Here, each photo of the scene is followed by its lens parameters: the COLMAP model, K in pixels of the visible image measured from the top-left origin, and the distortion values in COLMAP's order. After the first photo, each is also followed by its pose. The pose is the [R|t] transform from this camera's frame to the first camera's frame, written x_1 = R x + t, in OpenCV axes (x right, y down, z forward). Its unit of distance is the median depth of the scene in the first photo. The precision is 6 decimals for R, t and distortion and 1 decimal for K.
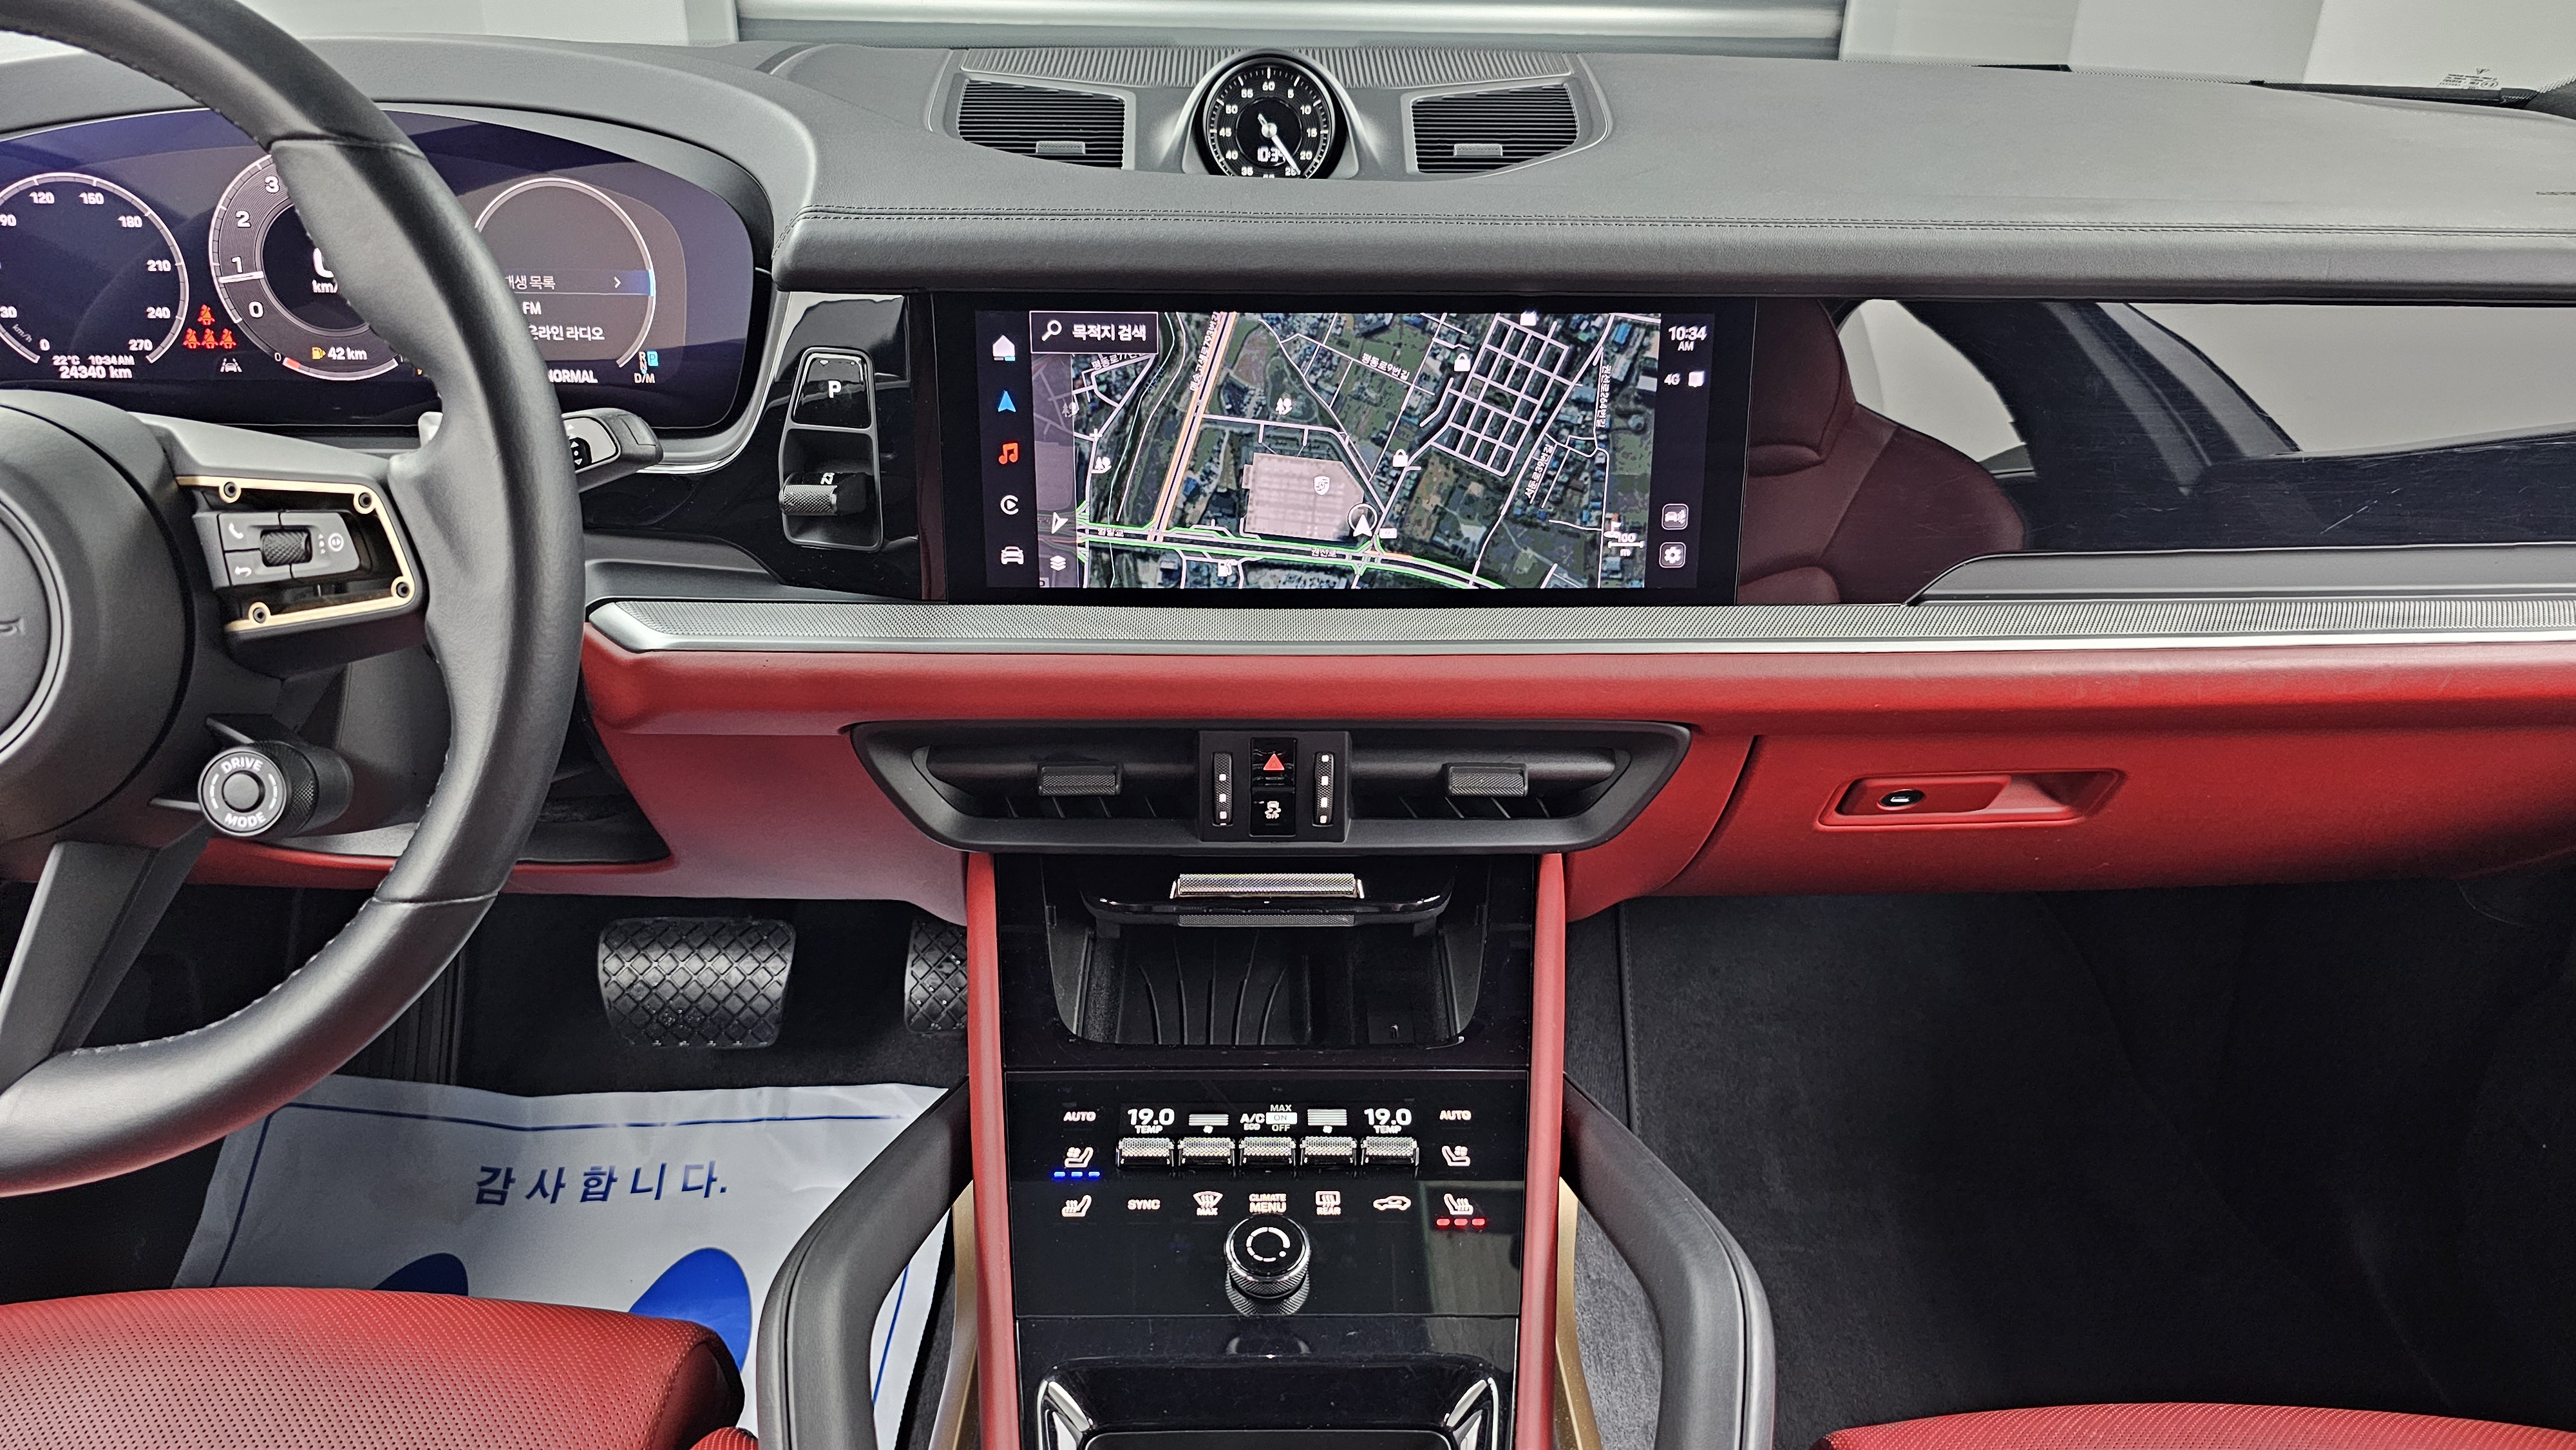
lens RADIAL K [[1729.3, 0, 1296.3], [0, 1729.3, 720.6], [0, 0, 1]] dist [0.004121, -0.015004]
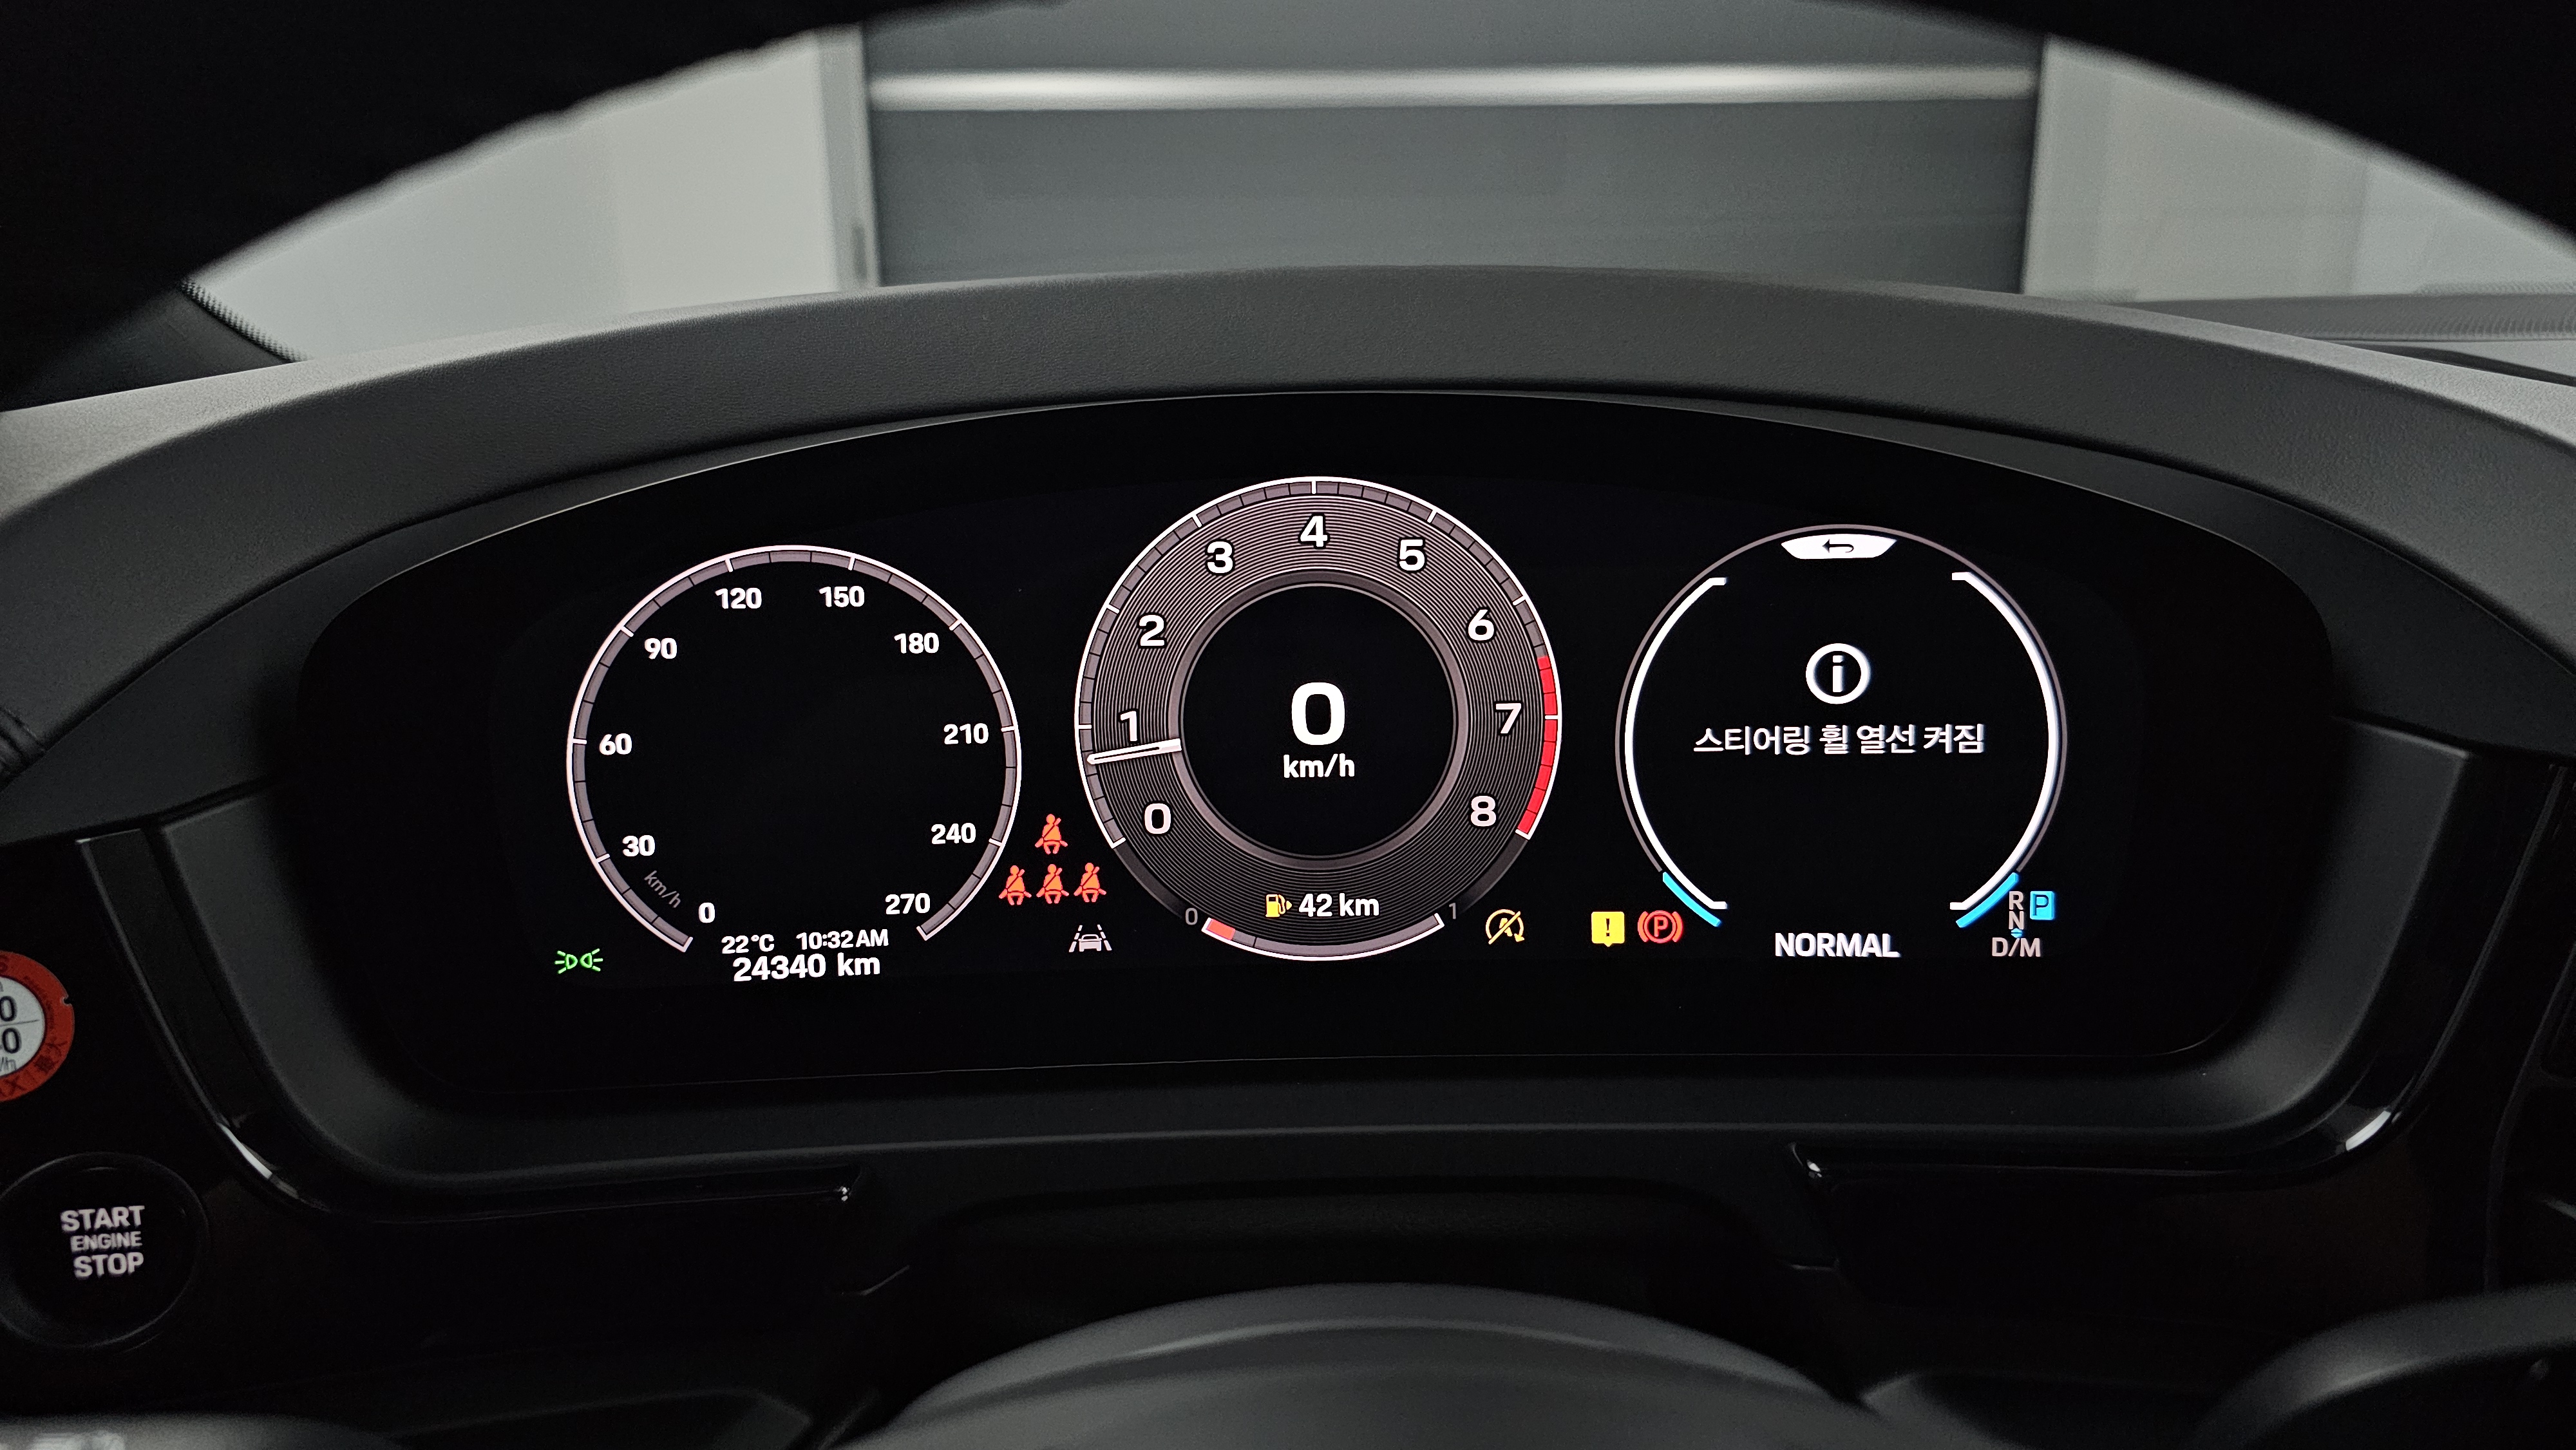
lens RADIAL K [[1729.3, 0, 1283.8], [0, 1729.3, 699.6], [0, 0, 1]] dist [0.004121, -0.015004]
pose [[0.999610, -0.027779, 0.002987, -0.573581], [0.027848, 0.982055, -0.186529, -0.183678], [0.002248, 0.186540, 0.982445, 0.543783]]
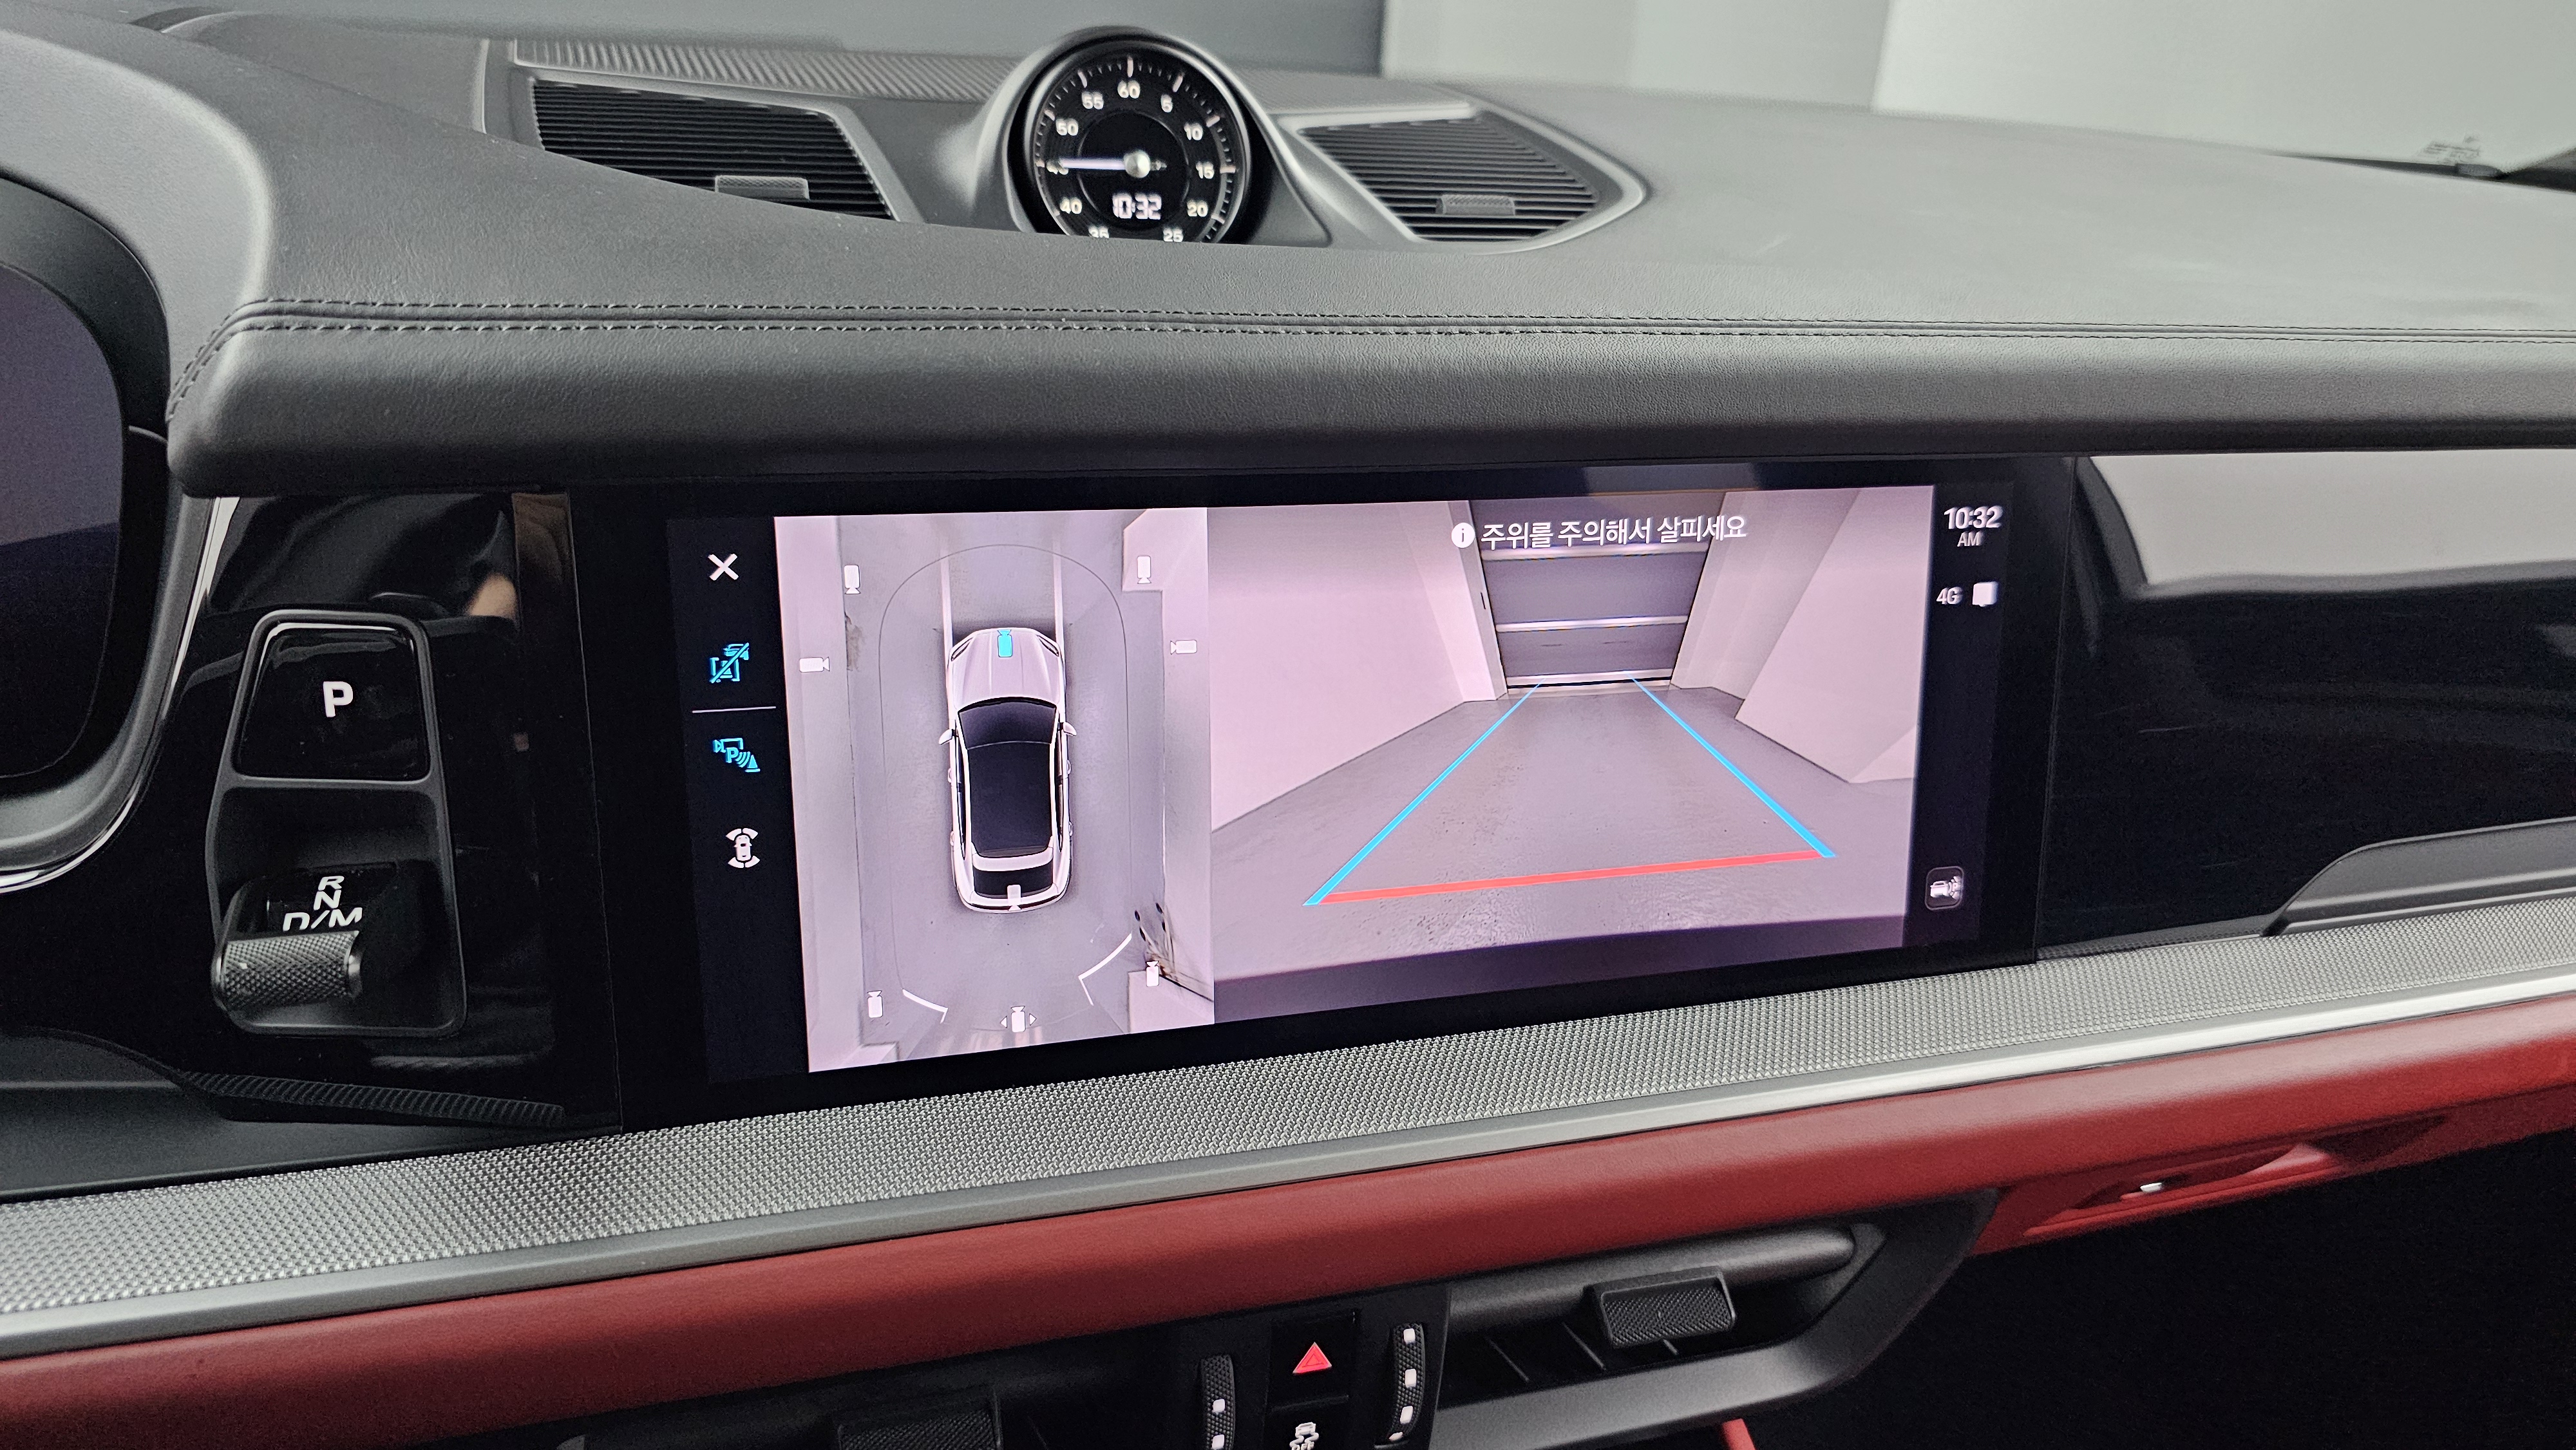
lens RADIAL K [[1729.3, 0, 1300.2], [0, 1729.3, 702.1], [0, 0, 1]] dist [0.004121, -0.015004]
pose [[0.960493, -0.061130, 0.271508, -0.141380], [0.074598, 0.996429, -0.039551, -0.146724], [-0.268121, 0.058243, 0.961623, 0.476550]]
